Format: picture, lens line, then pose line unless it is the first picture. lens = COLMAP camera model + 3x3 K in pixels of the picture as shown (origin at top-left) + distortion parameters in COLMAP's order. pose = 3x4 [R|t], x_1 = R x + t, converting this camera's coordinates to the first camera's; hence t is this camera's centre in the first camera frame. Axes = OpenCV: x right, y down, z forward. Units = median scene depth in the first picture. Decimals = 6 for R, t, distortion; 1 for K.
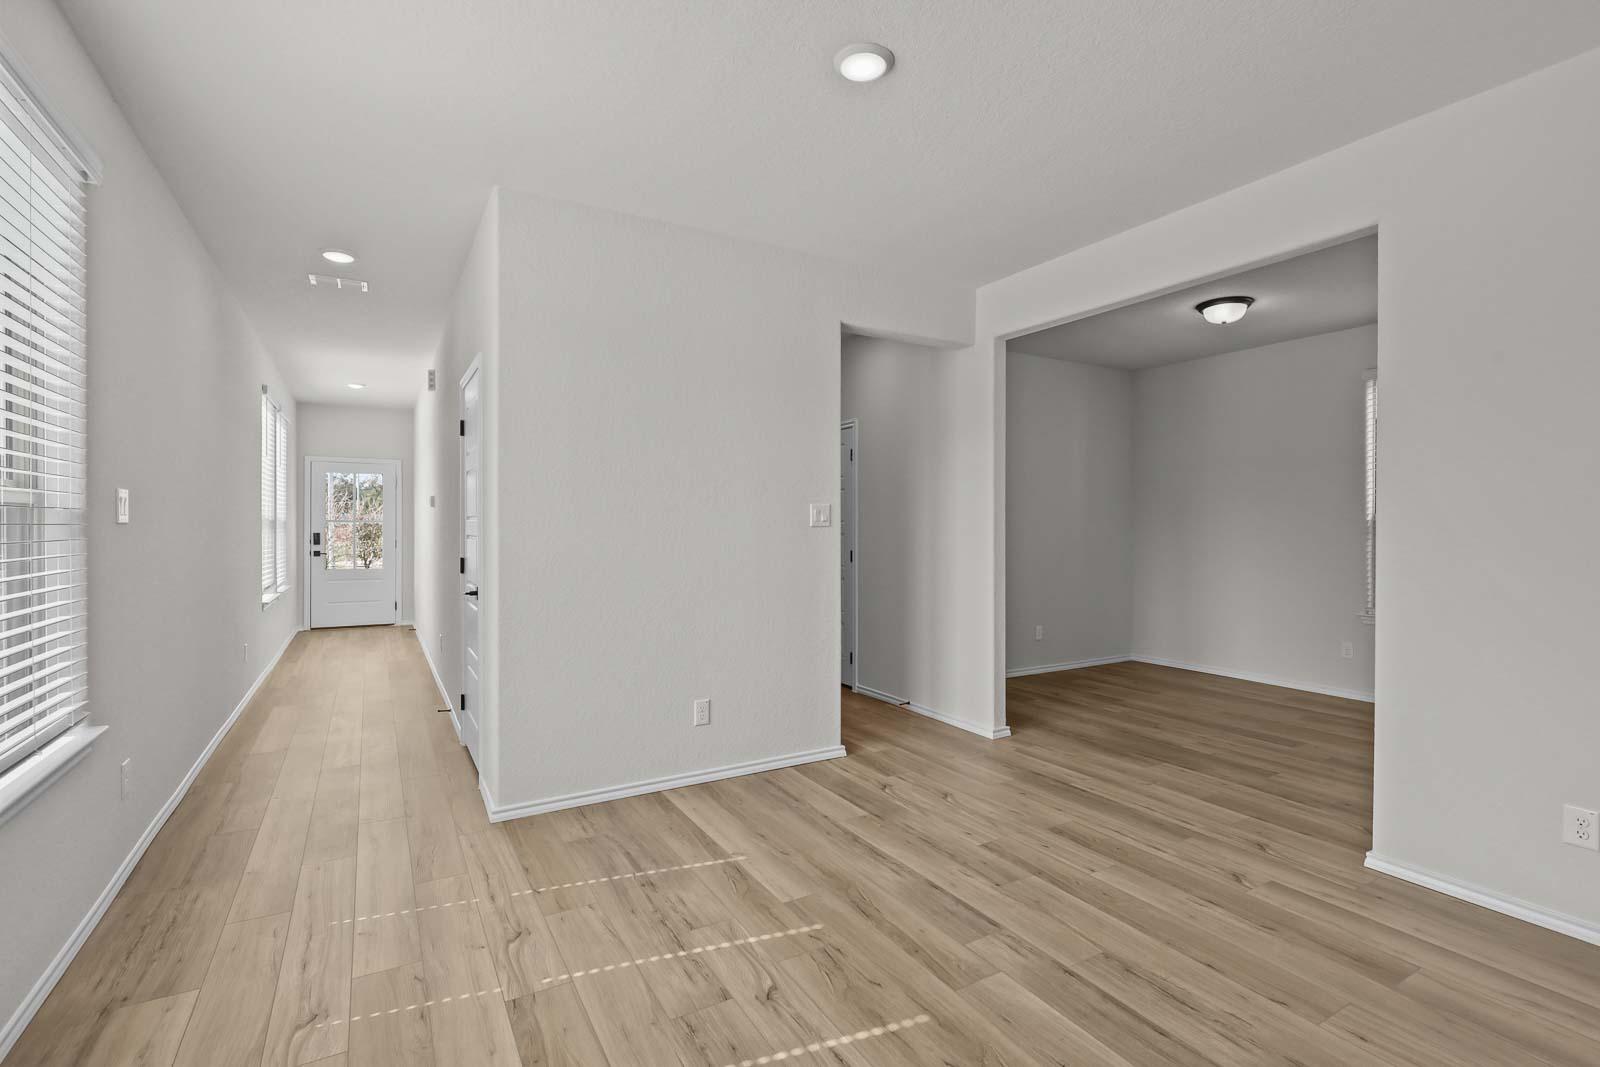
lens RADIAL K [[732.3, 0, 803.3], [0, 732.3, 523.2], [0, 0, 1]] dist [0.000476, 0.000395]
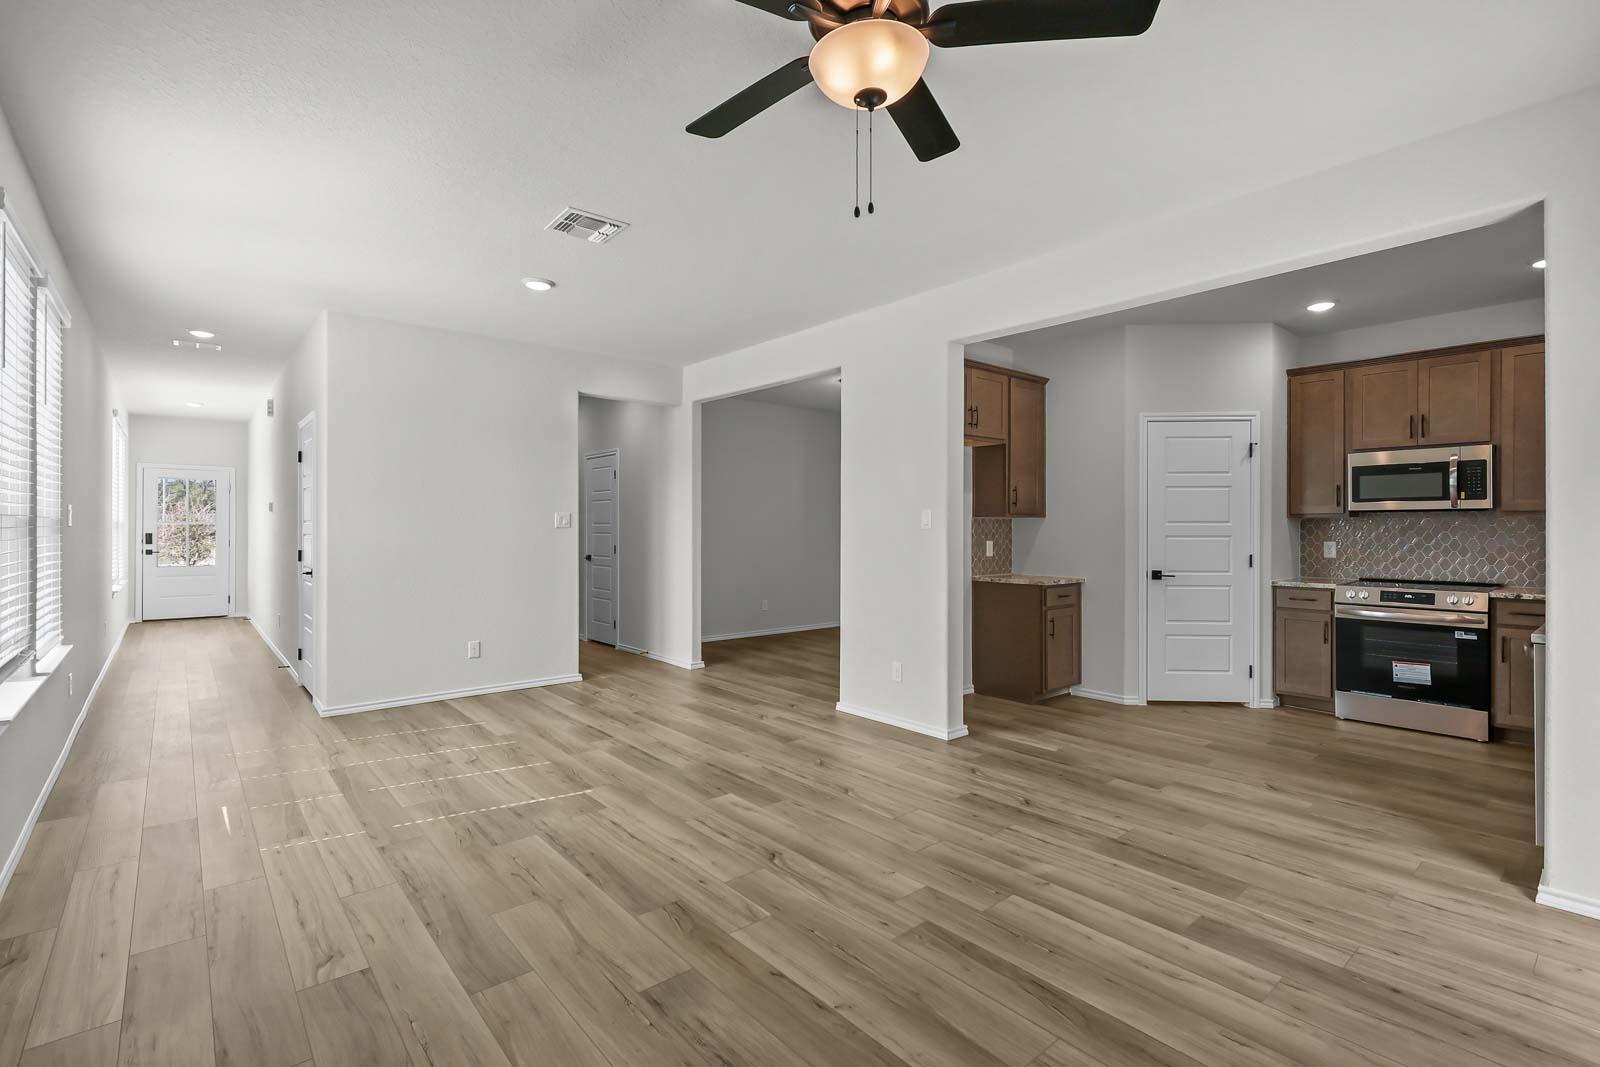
lens RADIAL K [[732.3, 0, 803.3], [0, 732.3, 523.2], [0, 0, 1]] dist [0.000476, 0.000395]
pose [[0.984781, 0.001006, 0.173796, 0.289762], [-0.000921, 0.999999, -0.000574, -0.005081], [-0.173796, 0.000405, 0.984782, -0.663340]]
